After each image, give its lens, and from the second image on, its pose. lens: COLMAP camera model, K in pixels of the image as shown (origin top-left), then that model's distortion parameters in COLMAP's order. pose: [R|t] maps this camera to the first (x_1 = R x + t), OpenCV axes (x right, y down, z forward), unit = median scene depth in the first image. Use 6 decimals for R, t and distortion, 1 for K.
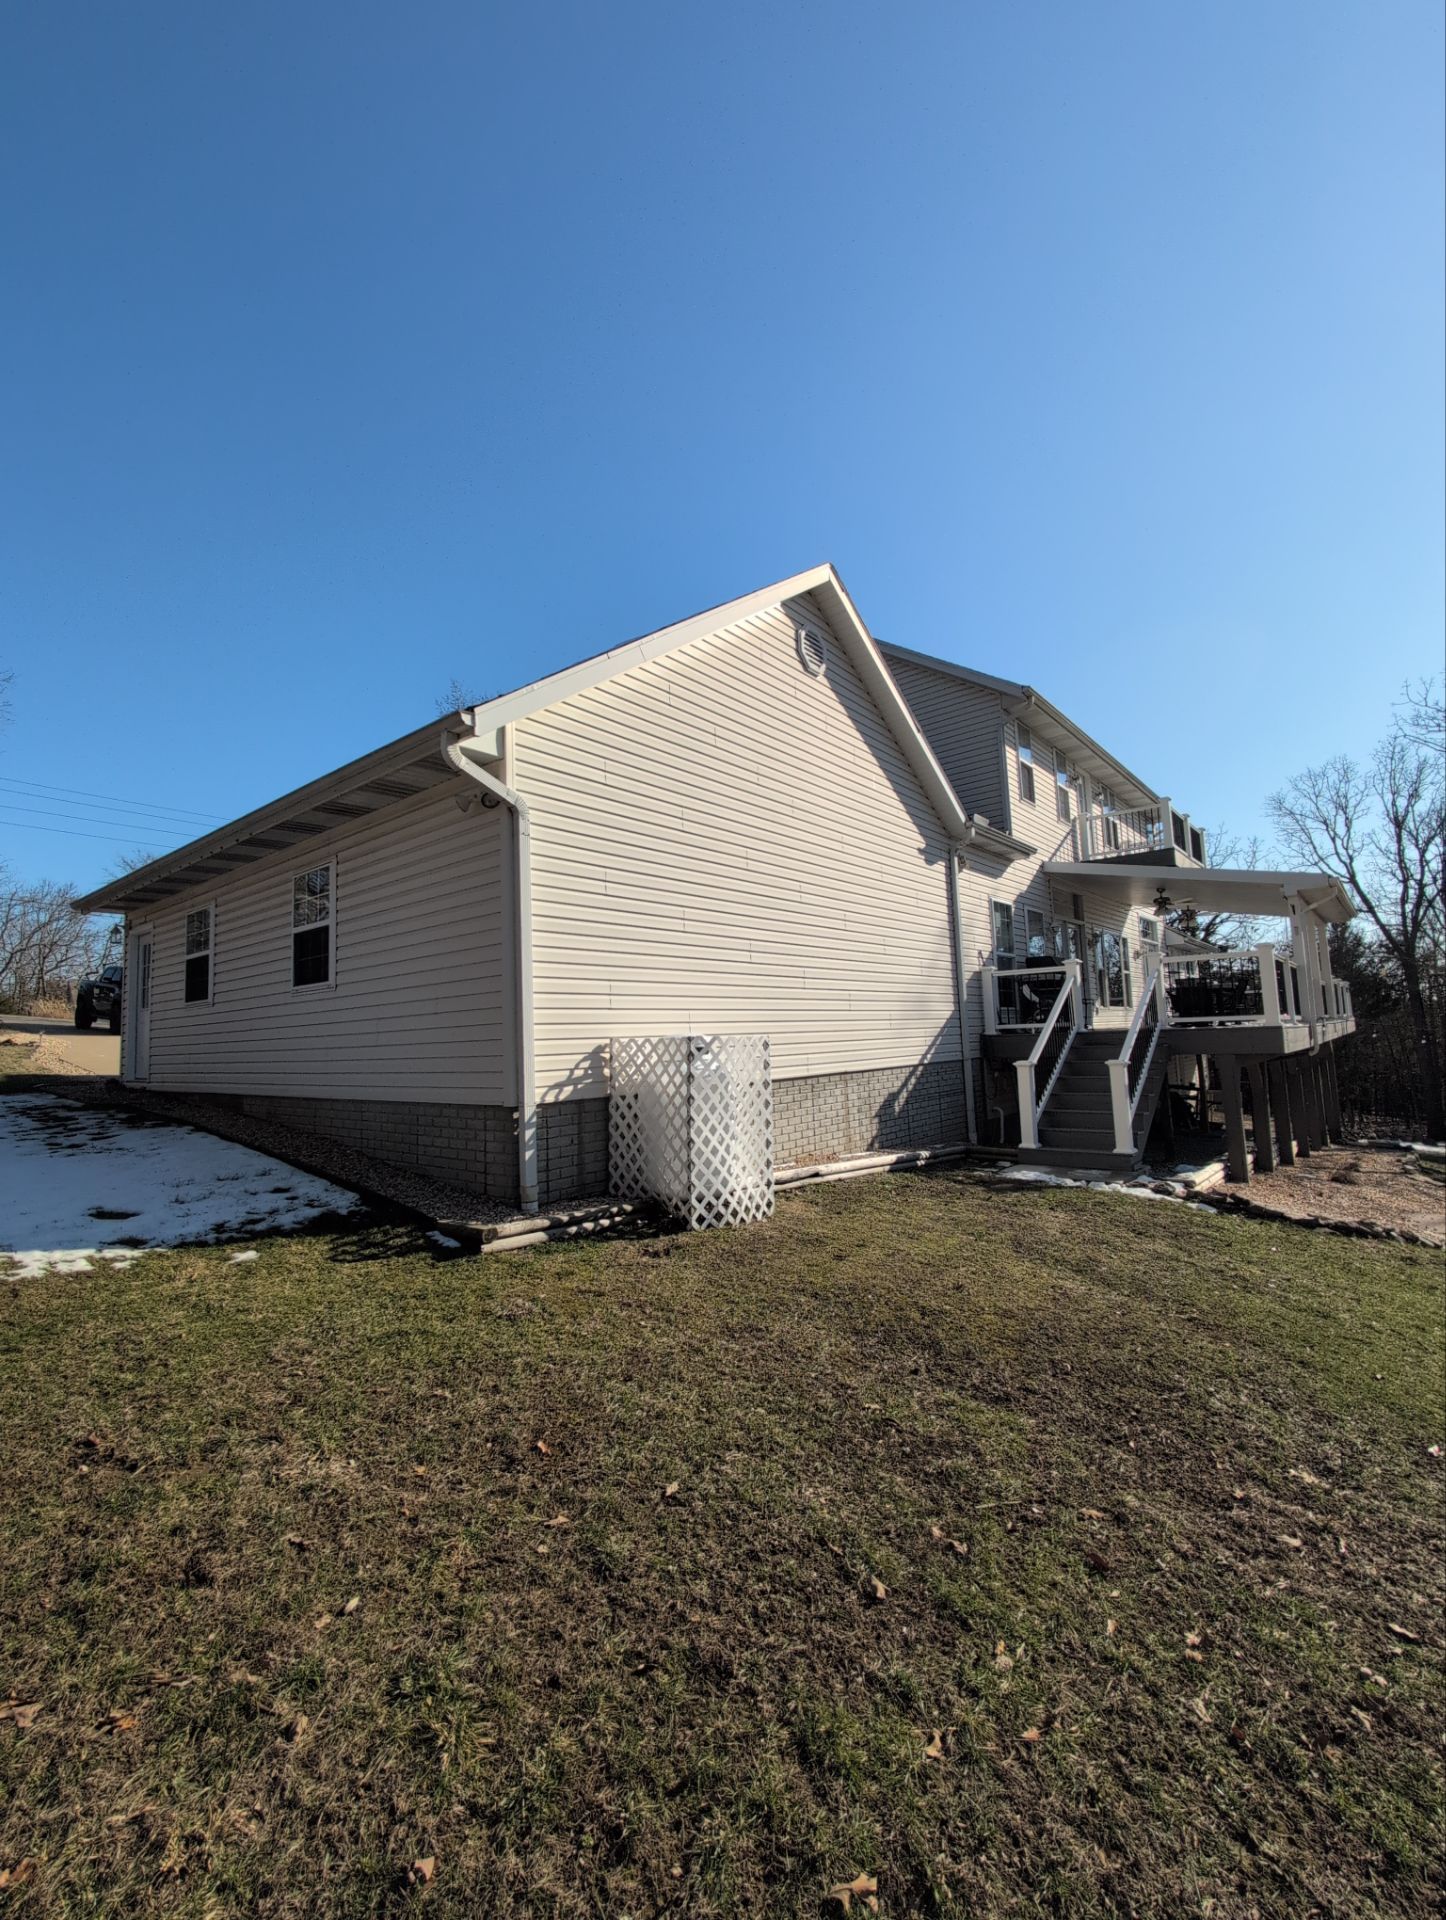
lens RADIAL K [[817.1, 0, 722.1], [0, 817.1, 956.9], [0, 0, 1]] dist [-0.002297, -0.000708]
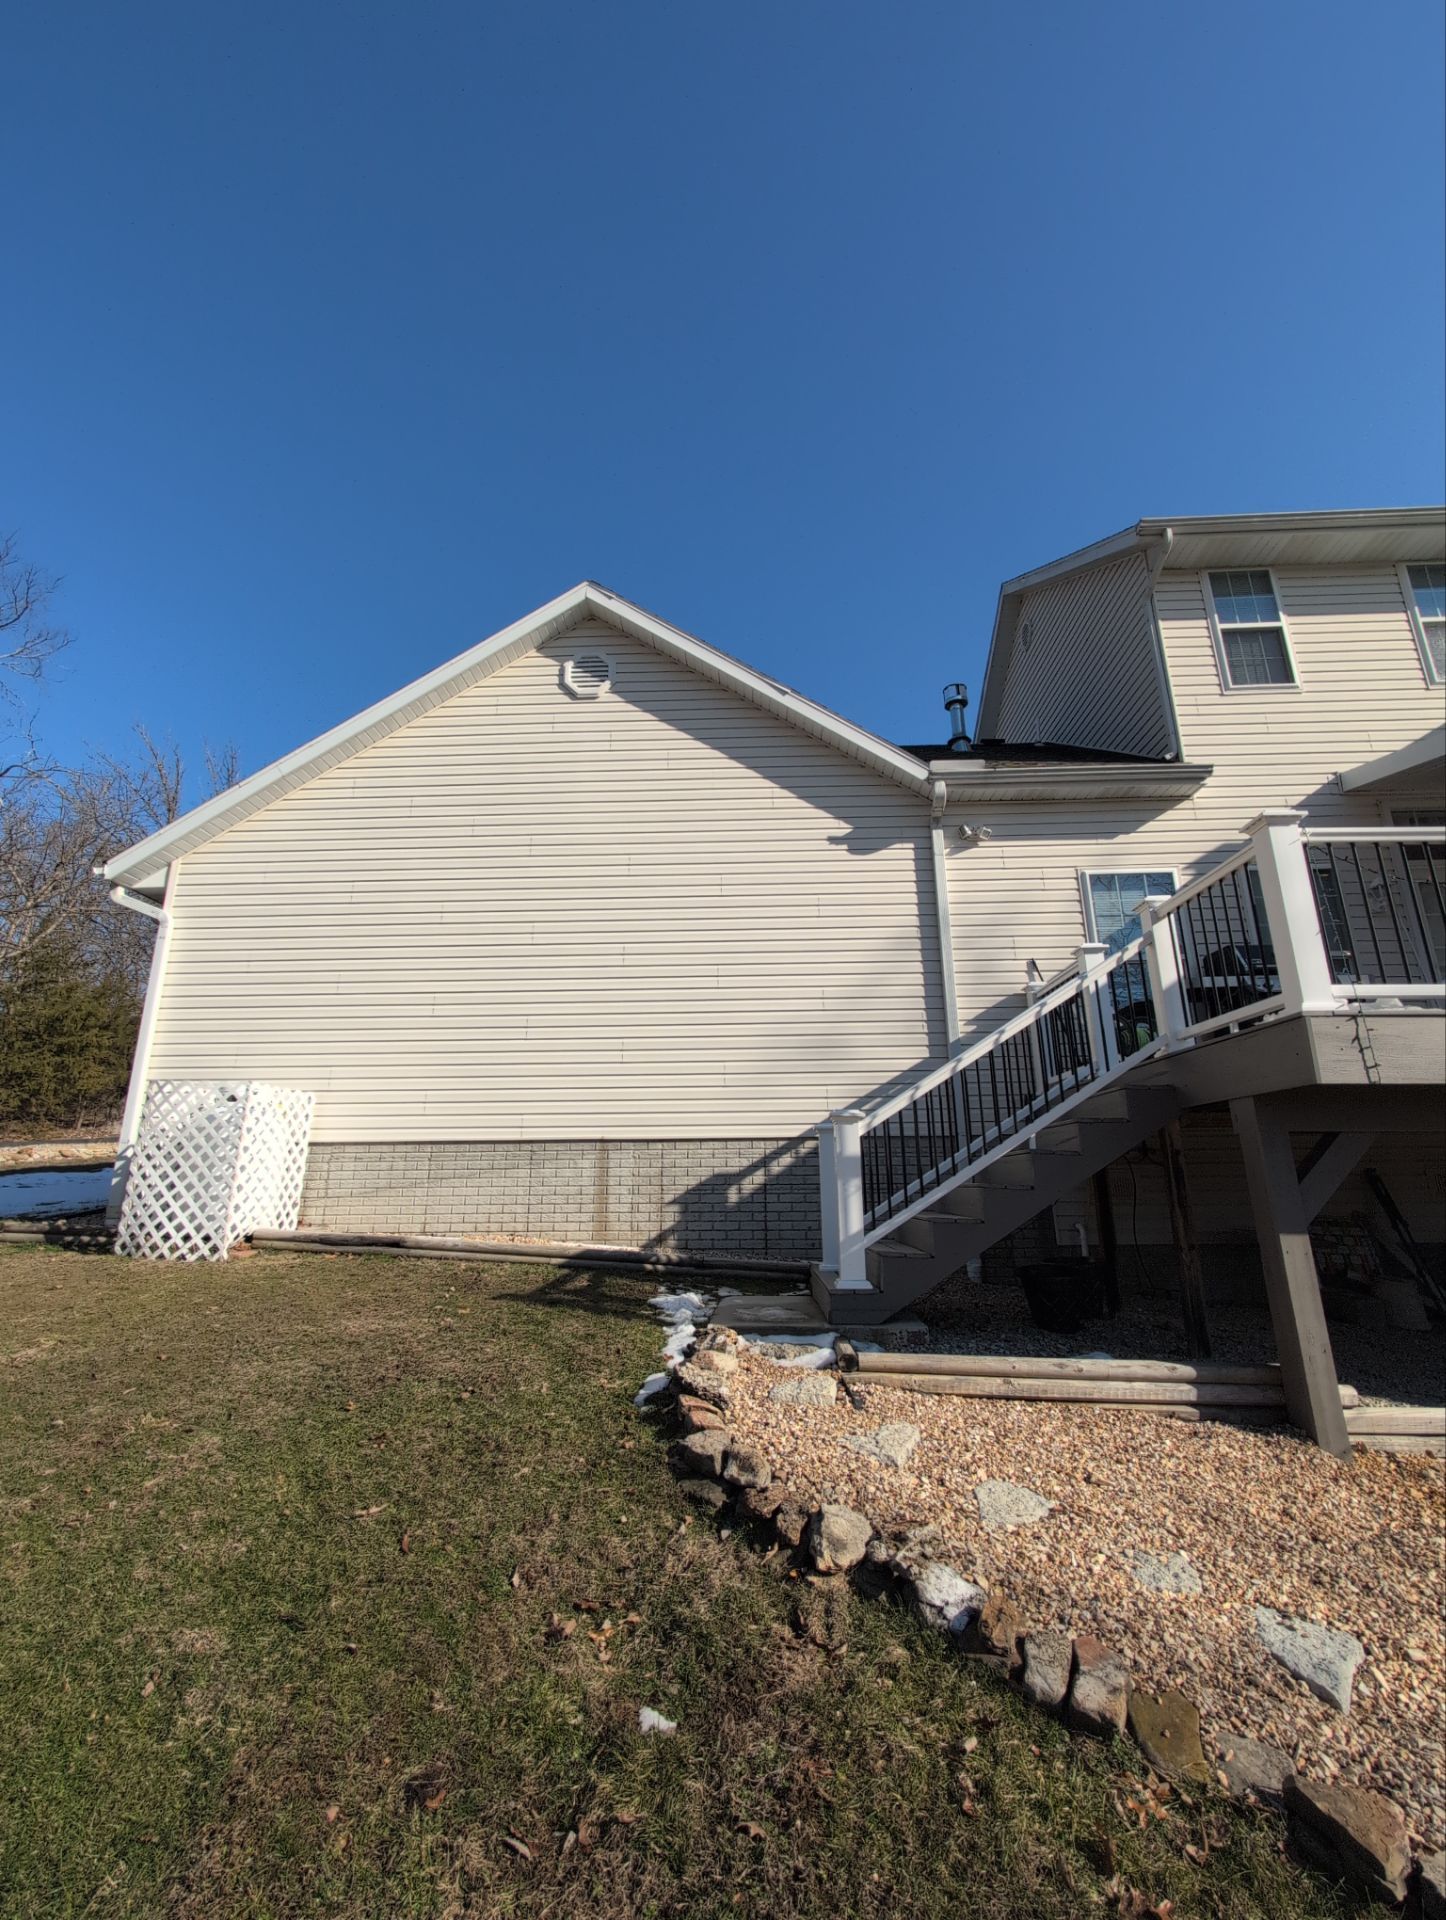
lens RADIAL K [[817.1, 0, 722.1], [0, 817.1, 956.9], [0, 0, 1]] dist [-0.002297, -0.000708]
pose [[0.613453, -0.186382, -0.767422, 0.827042], [0.063241, 0.980224, -0.187512, 0.116819], [0.787195, 0.066497, 0.613109, 0.556942]]
